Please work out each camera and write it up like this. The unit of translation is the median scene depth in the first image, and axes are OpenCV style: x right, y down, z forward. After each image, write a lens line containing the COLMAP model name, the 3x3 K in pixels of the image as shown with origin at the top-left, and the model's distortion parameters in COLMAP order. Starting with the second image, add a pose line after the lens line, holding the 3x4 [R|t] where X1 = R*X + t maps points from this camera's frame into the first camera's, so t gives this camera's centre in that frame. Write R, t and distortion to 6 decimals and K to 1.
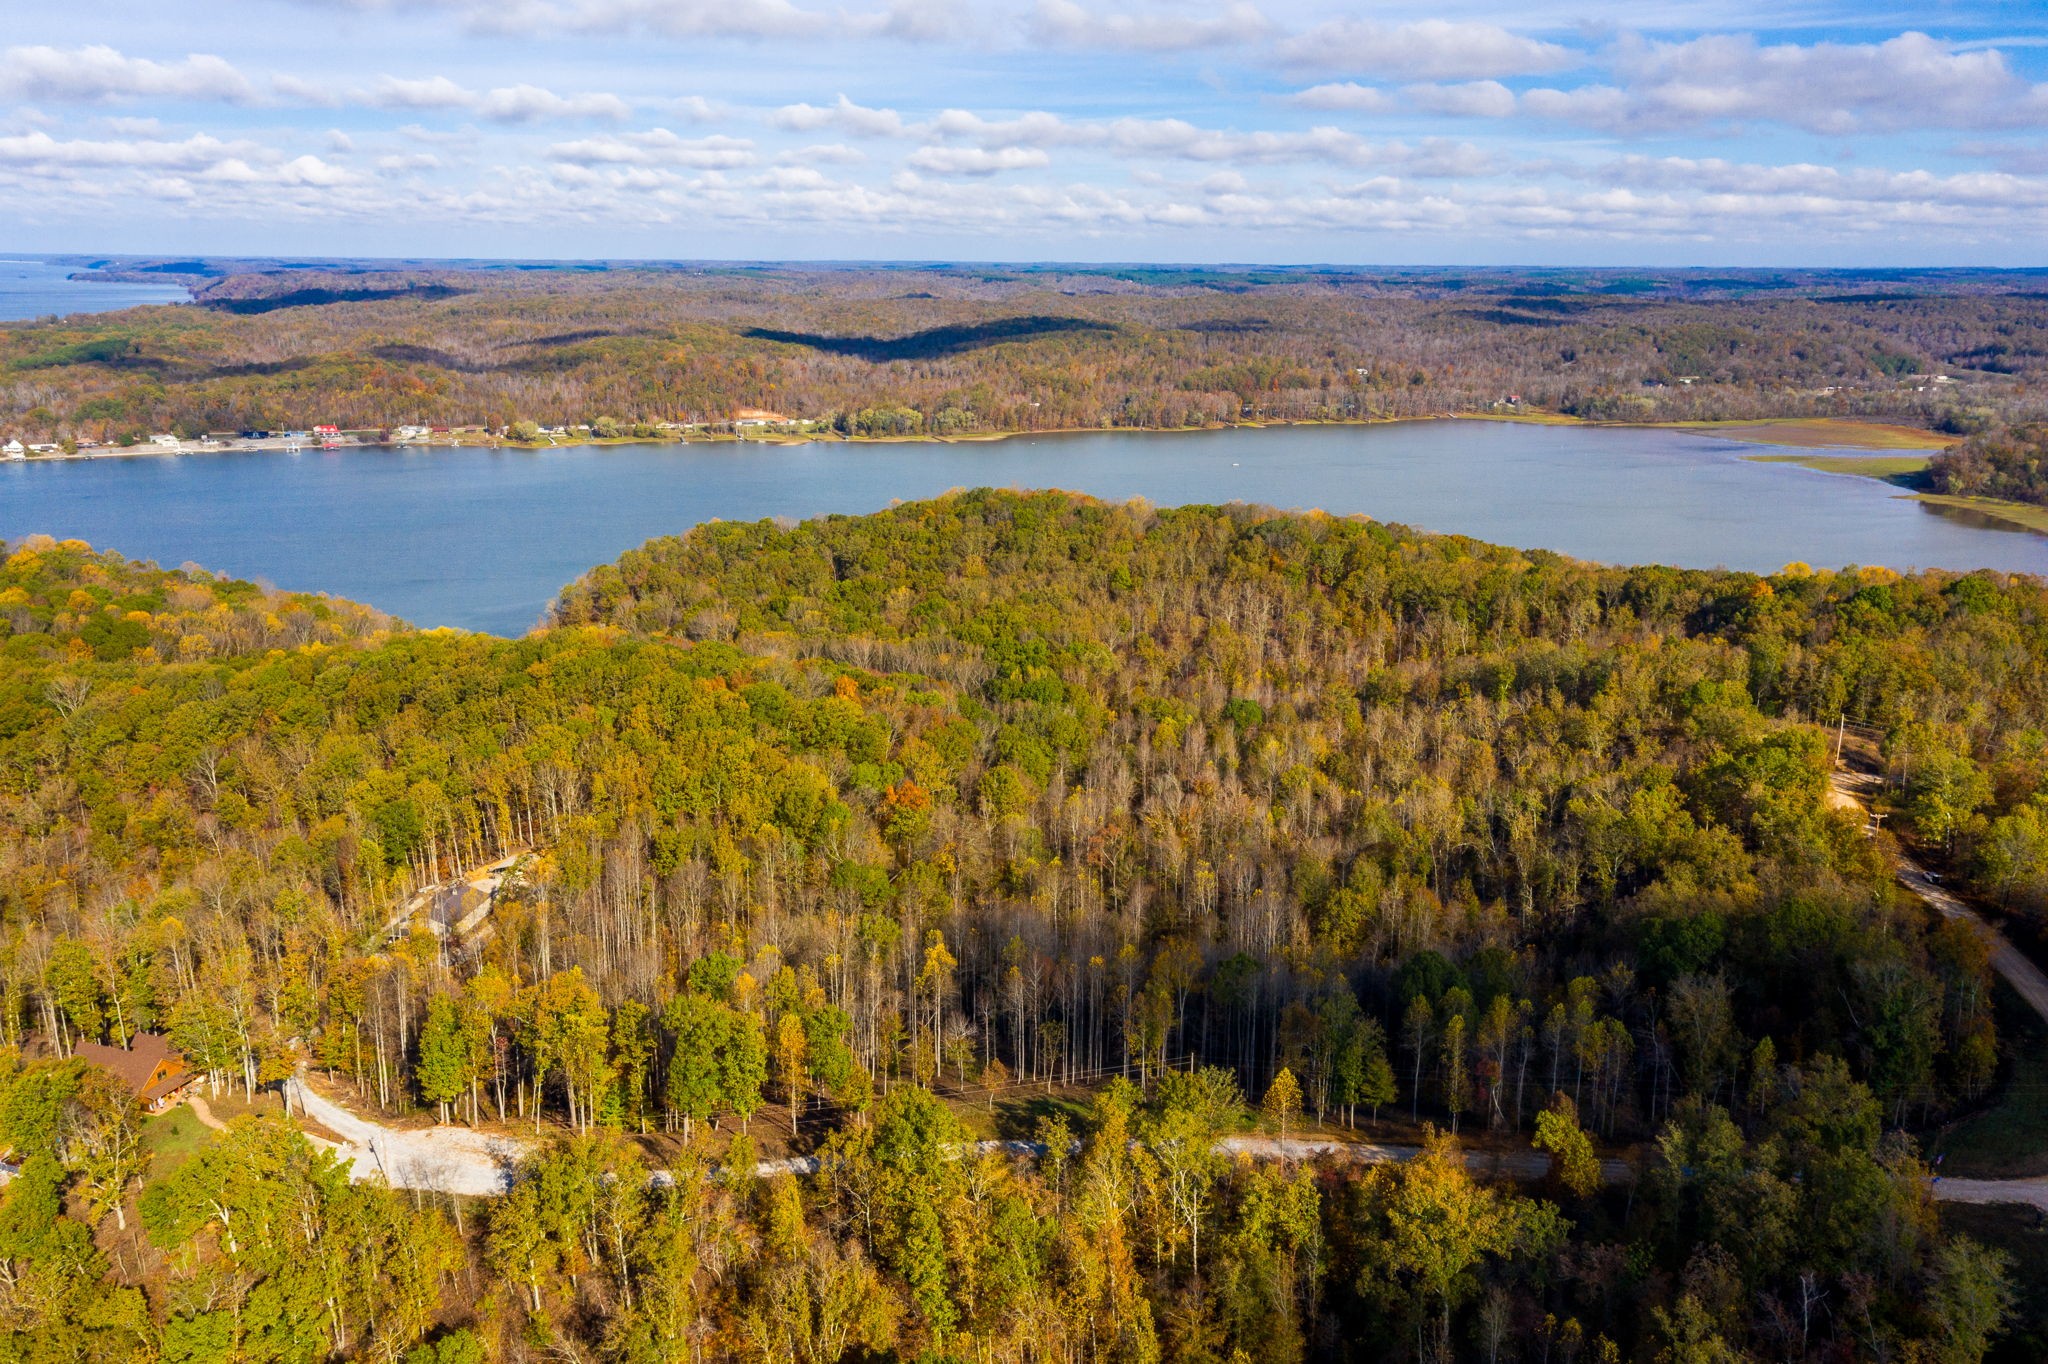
lens RADIAL K [[1644.0, 0, 1024.5], [0, 1644.0, 691.0], [0, 0, 1]] dist [-0.003057, 0.013630]
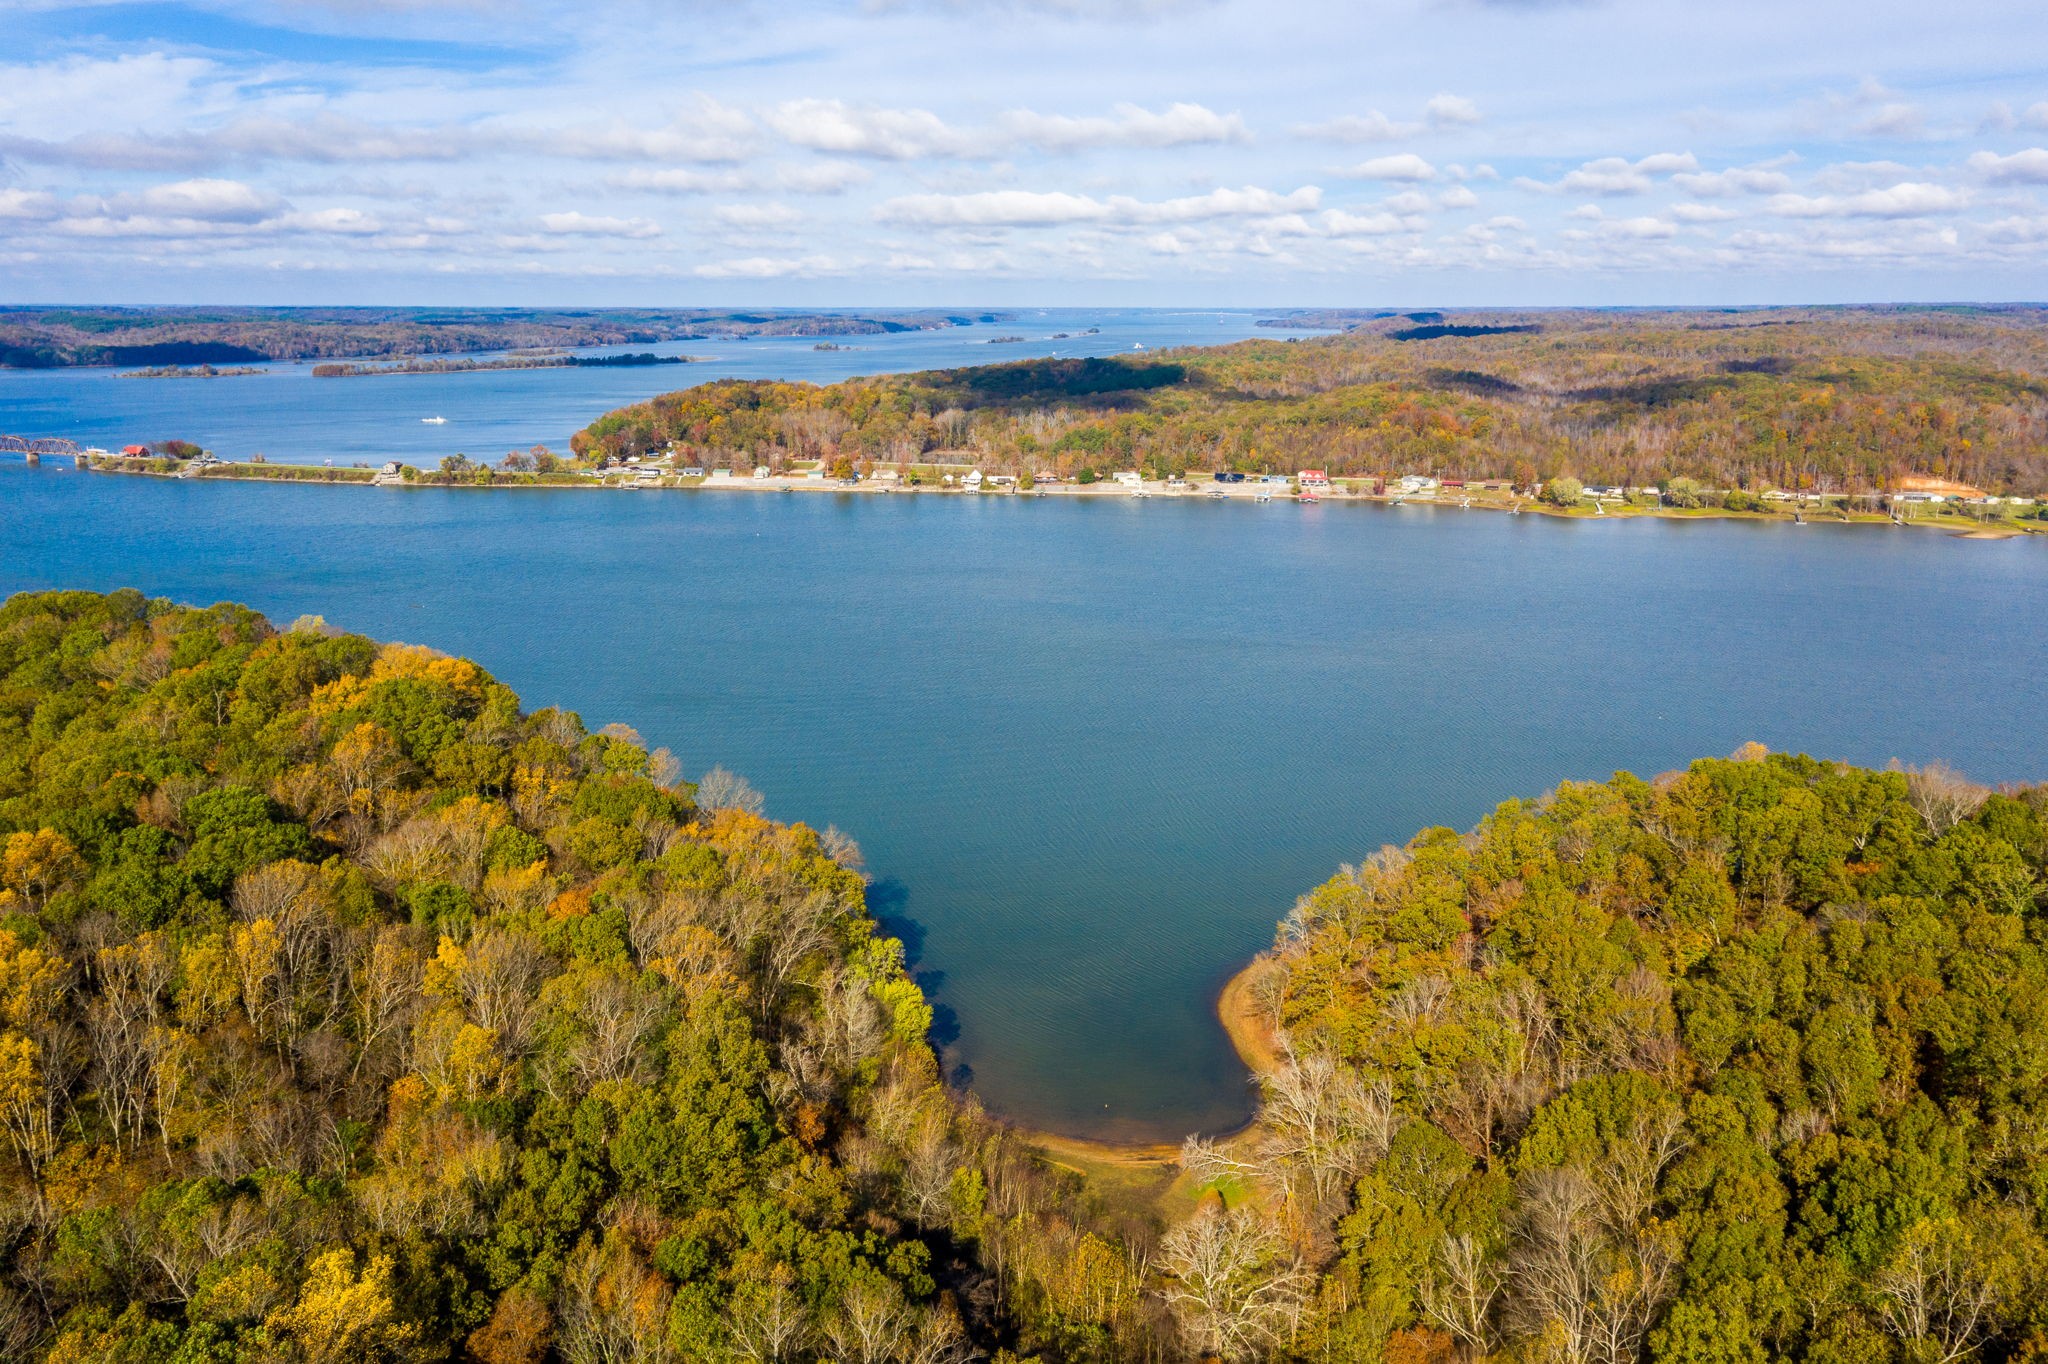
lens RADIAL K [[1658.4, 0, 1024.0], [0, 1658.4, 682.0], [0, 0, 1]] dist [0.007599, 0.010735]
pose [[0.788420, 0.126066, -0.602080, -0.043232], [-0.147716, 0.988936, 0.013635, -0.051211], [0.597137, 0.078187, 0.798319, 0.288489]]
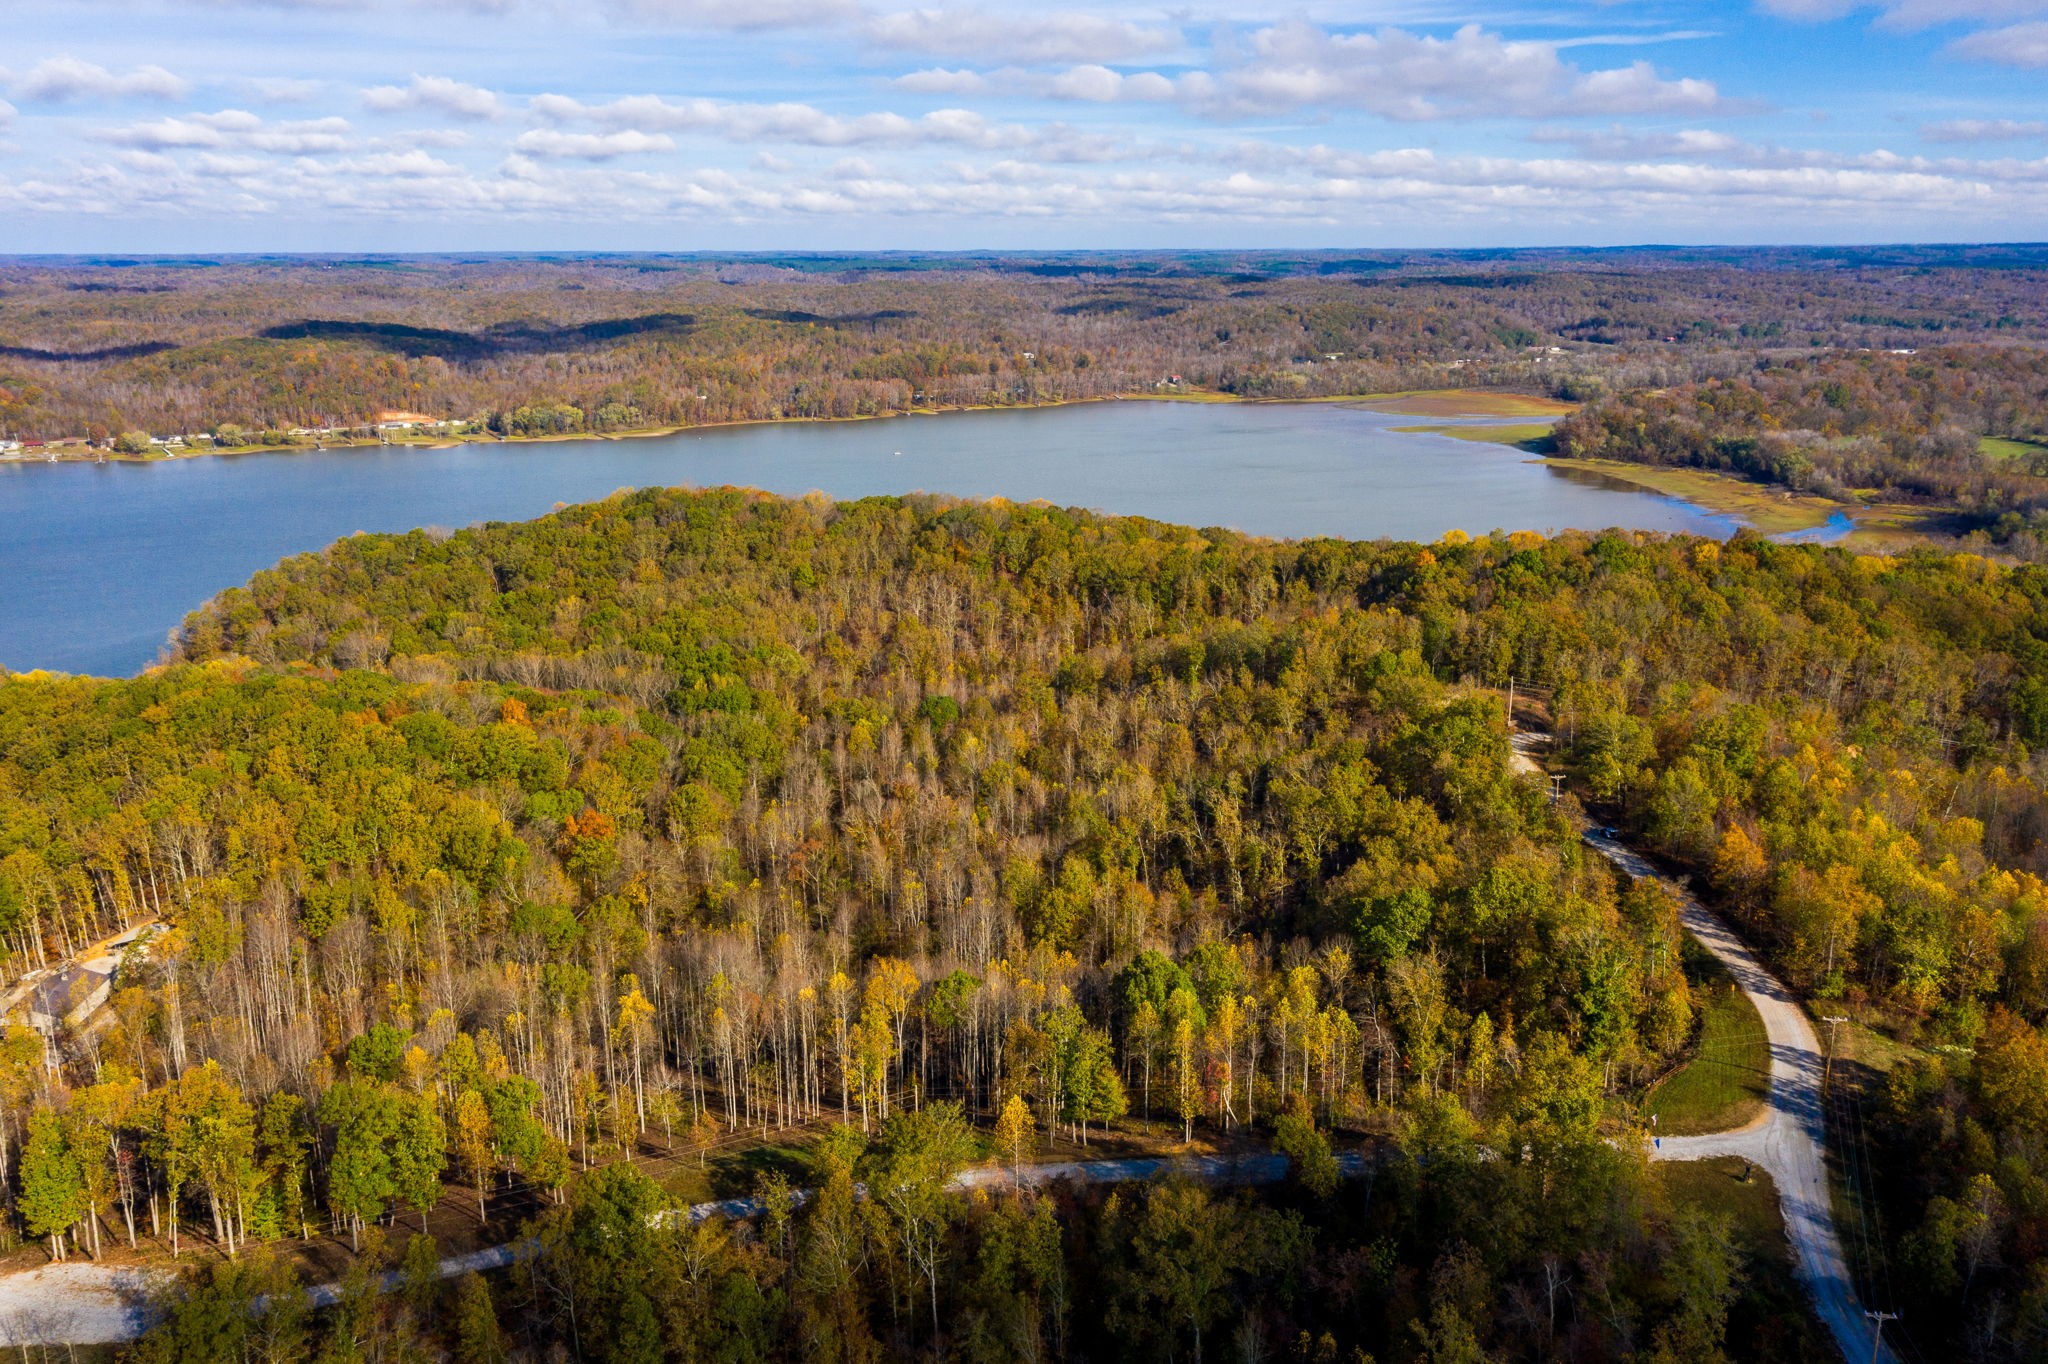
lens RADIAL K [[1644.0, 0, 1024.5], [0, 1644.0, 691.0], [0, 0, 1]] dist [-0.003057, 0.013630]
pose [[0.980210, -0.061792, 0.188071, -0.000083], [0.060417, 0.998088, 0.013037, -0.002354], [-0.188517, -0.001416, 0.982069, 0.009563]]
